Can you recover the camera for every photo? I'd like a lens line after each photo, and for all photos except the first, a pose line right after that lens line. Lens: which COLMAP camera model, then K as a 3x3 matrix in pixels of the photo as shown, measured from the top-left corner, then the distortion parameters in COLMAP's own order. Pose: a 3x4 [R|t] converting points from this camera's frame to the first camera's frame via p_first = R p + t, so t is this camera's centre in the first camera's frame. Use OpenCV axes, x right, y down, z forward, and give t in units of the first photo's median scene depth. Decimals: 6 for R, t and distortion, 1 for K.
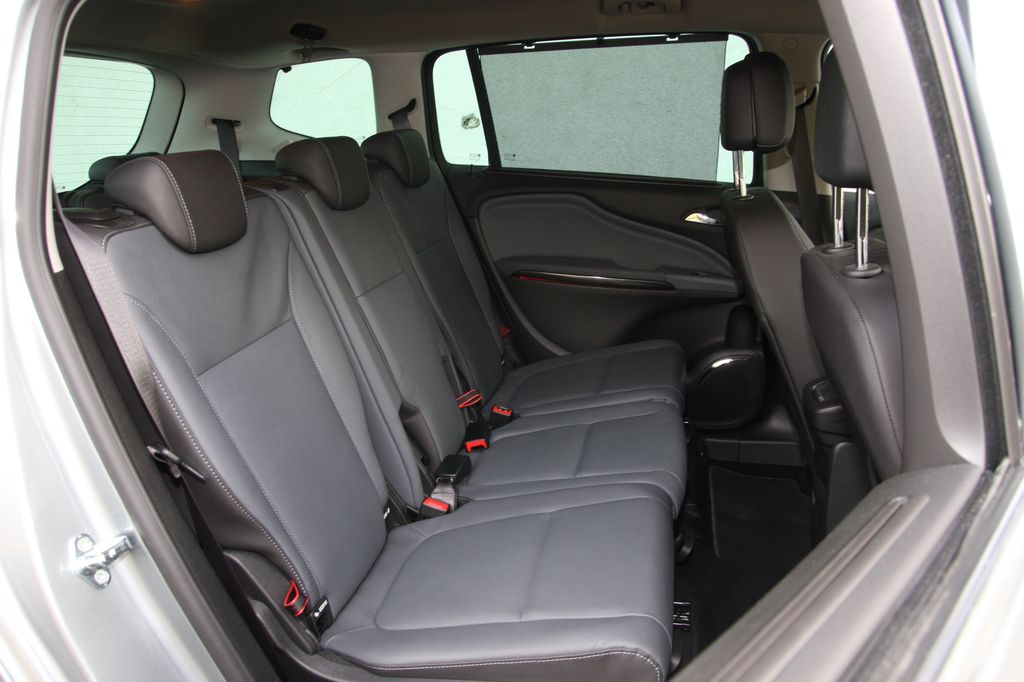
lens RADIAL K [[781.3, 0, 484.3], [0, 781.3, 347.3], [0, 0, 1]] dist [-0.129735, 0.072859]
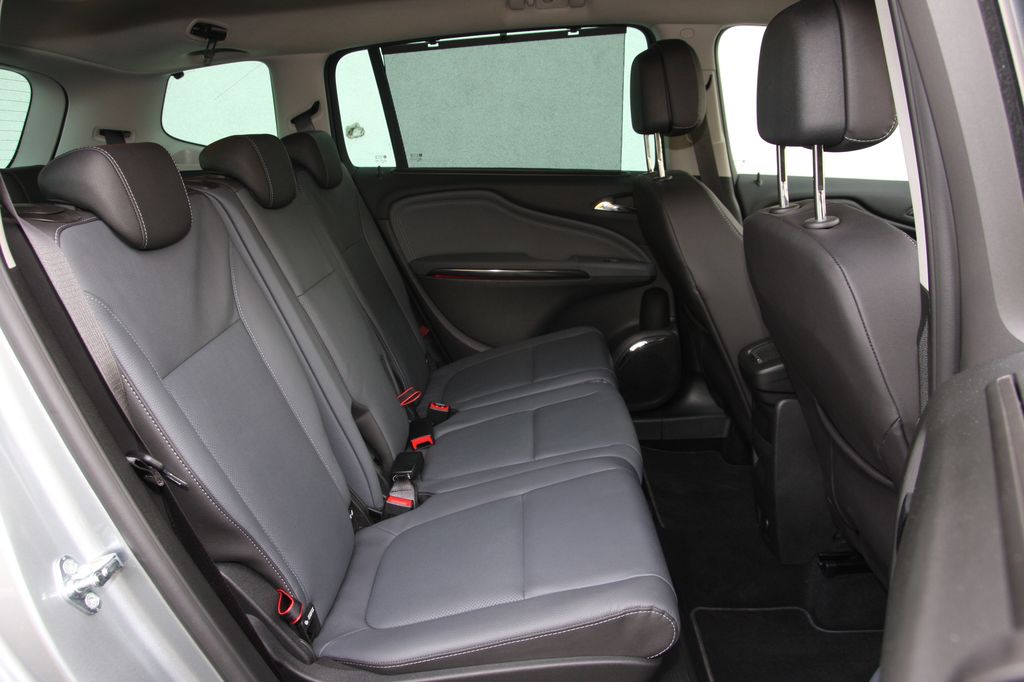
lens RADIAL K [[781.3, 0, 487.2], [0, 781.3, 346.3], [0, 0, 1]] dist [-0.129735, 0.072859]
pose [[0.982551, -0.078402, 0.168663, -0.104402], [0.082259, 0.996483, -0.015993, 0.033517], [-0.166816, 0.029588, 0.985544, 0.018121]]
